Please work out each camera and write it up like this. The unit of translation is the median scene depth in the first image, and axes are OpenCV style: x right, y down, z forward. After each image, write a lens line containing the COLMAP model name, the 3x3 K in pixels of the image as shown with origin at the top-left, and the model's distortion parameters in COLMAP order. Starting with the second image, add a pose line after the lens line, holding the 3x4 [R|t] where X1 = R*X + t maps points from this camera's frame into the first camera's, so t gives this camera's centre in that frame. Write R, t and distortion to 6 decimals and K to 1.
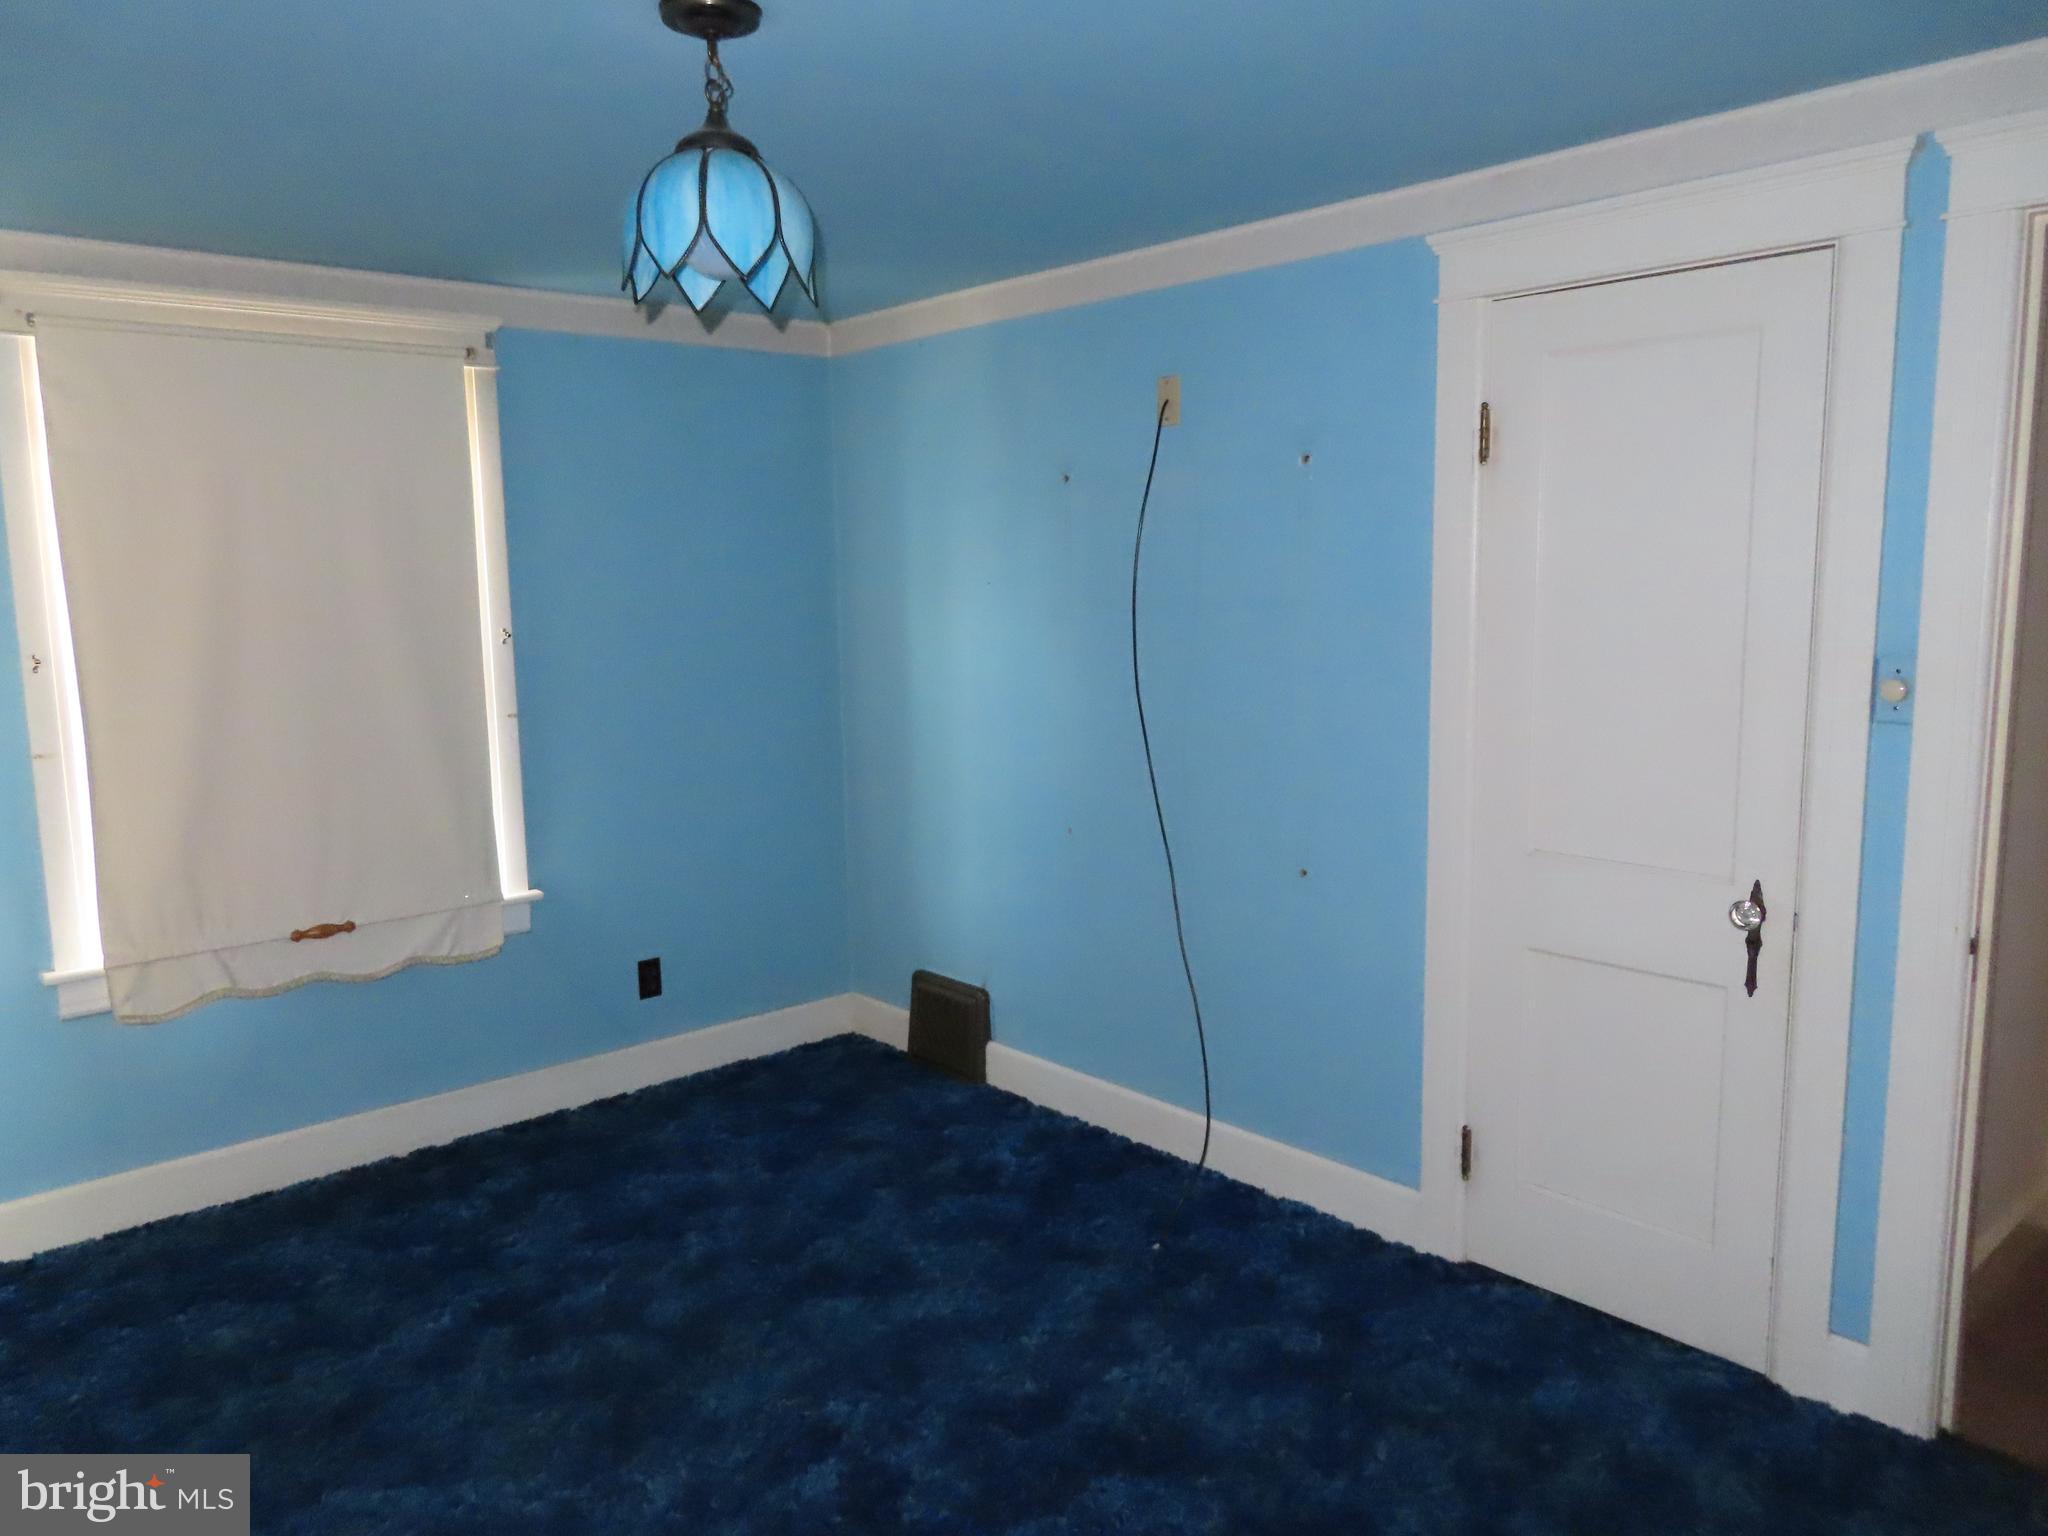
lens RADIAL K [[1427.8, 0, 1008.0], [0, 1427.8, 765.7], [0, 0, 1]] dist [-0.002136, -0.047800]
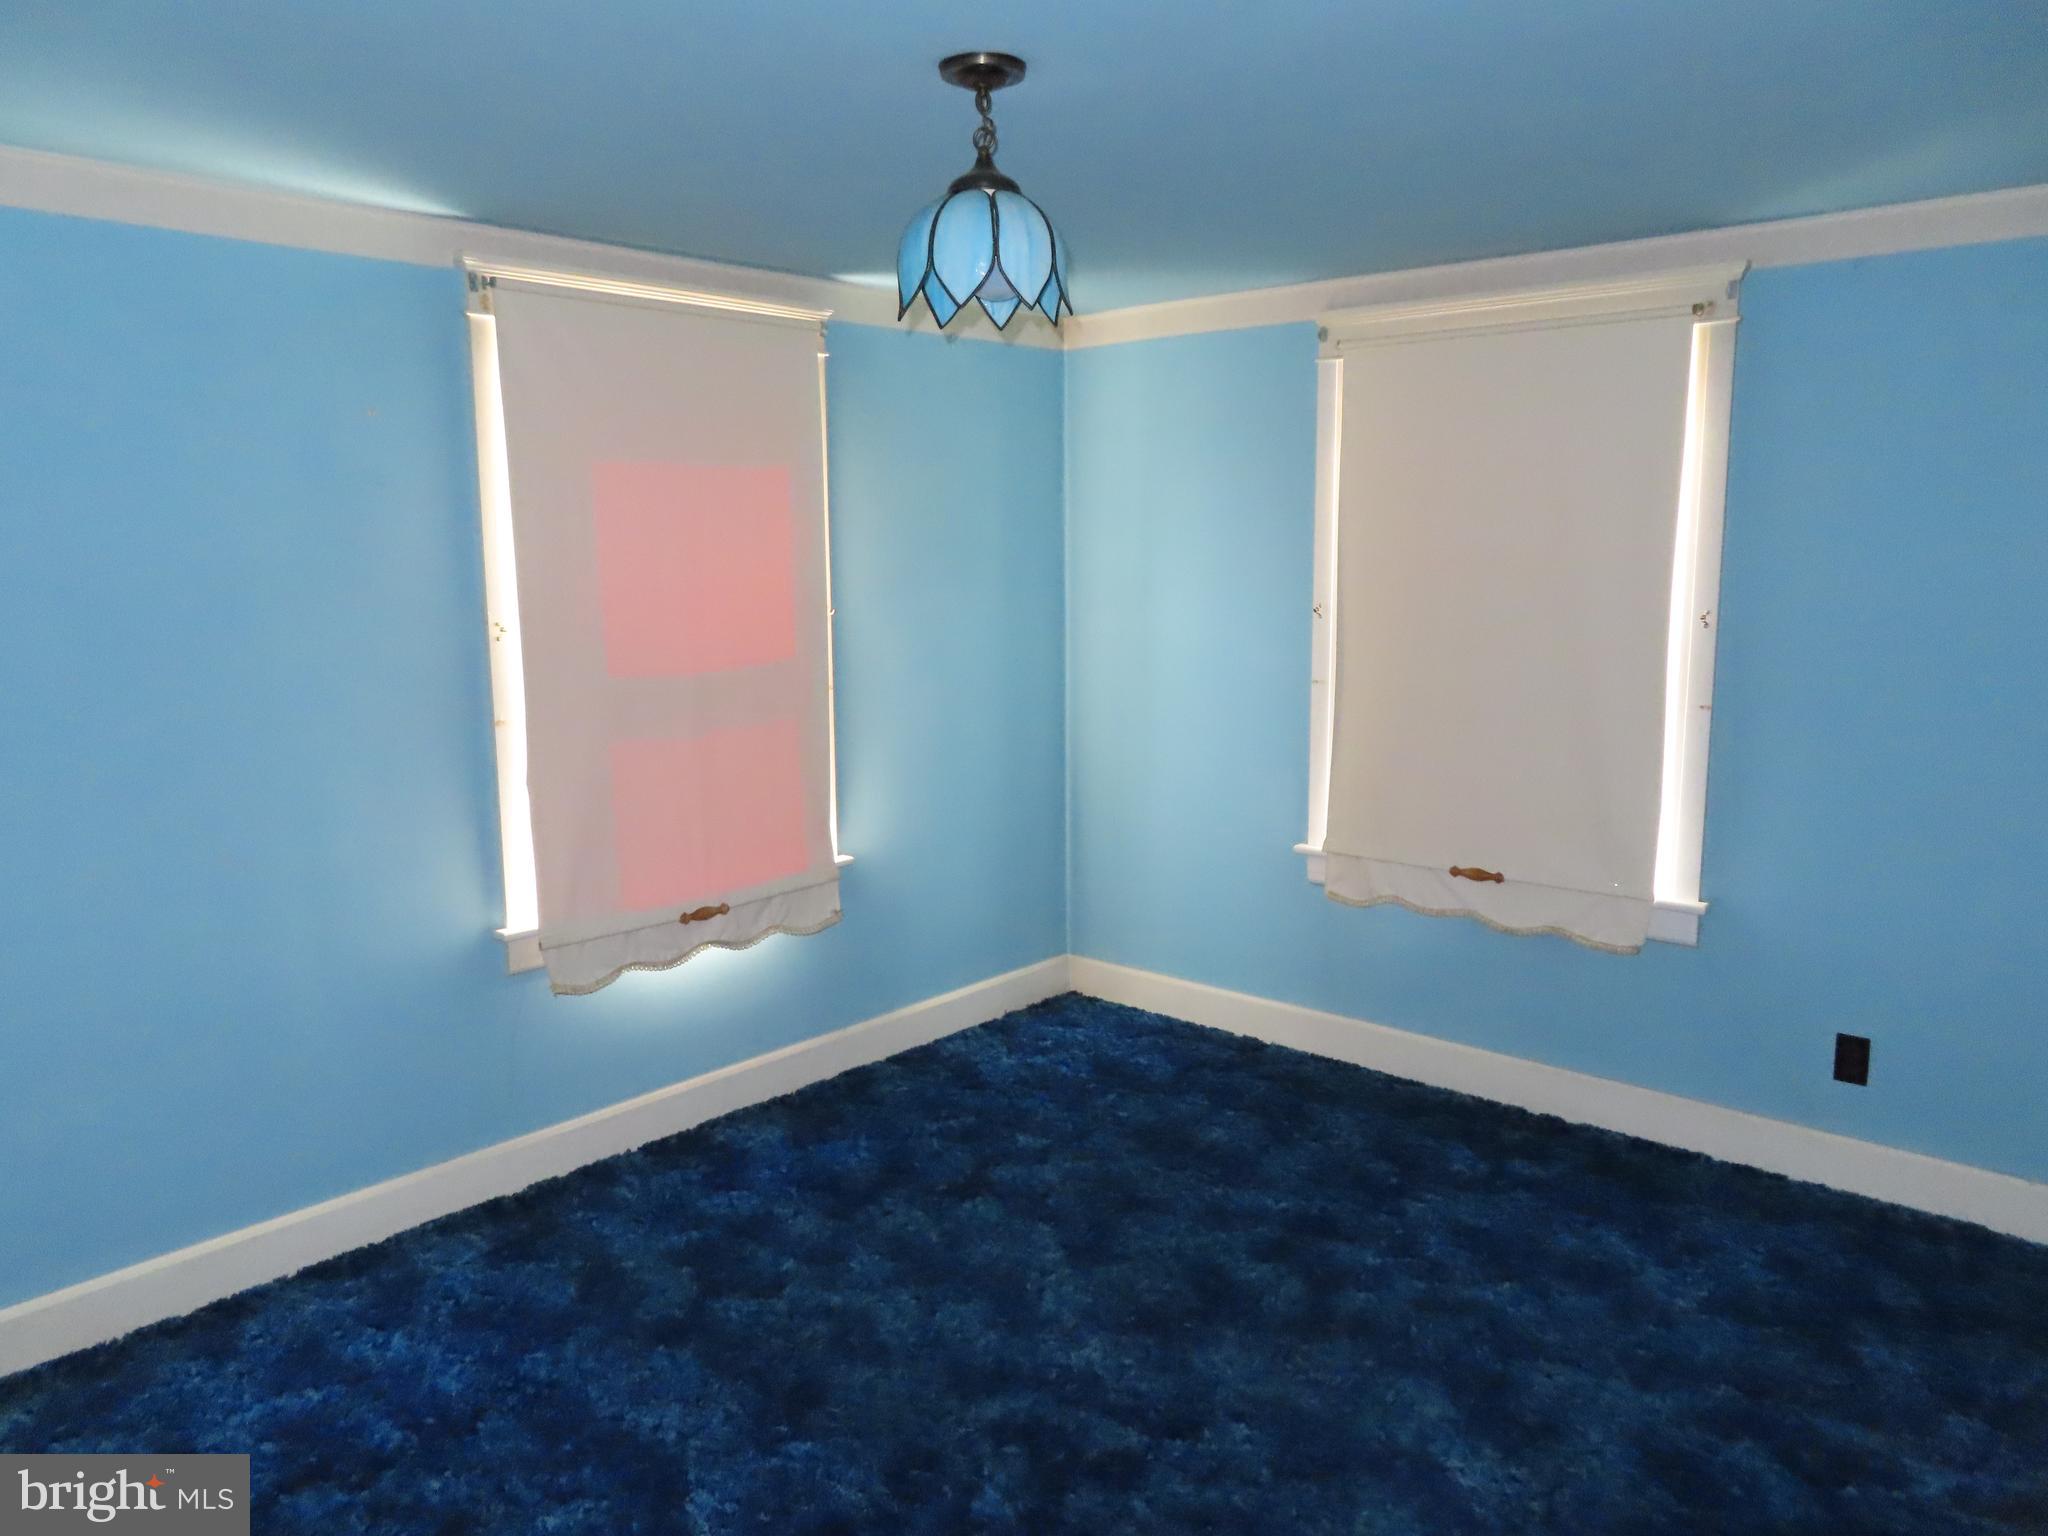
lens RADIAL K [[1427.8, 0, 1008.0], [0, 1427.8, 765.7], [0, 0, 1]] dist [-0.002136, -0.047800]
pose [[0.099889, 0.167638, -0.980775, 0.556465], [-0.130468, 0.979401, 0.154116, -0.089617], [0.986408, 0.112565, 0.119703, 0.516592]]
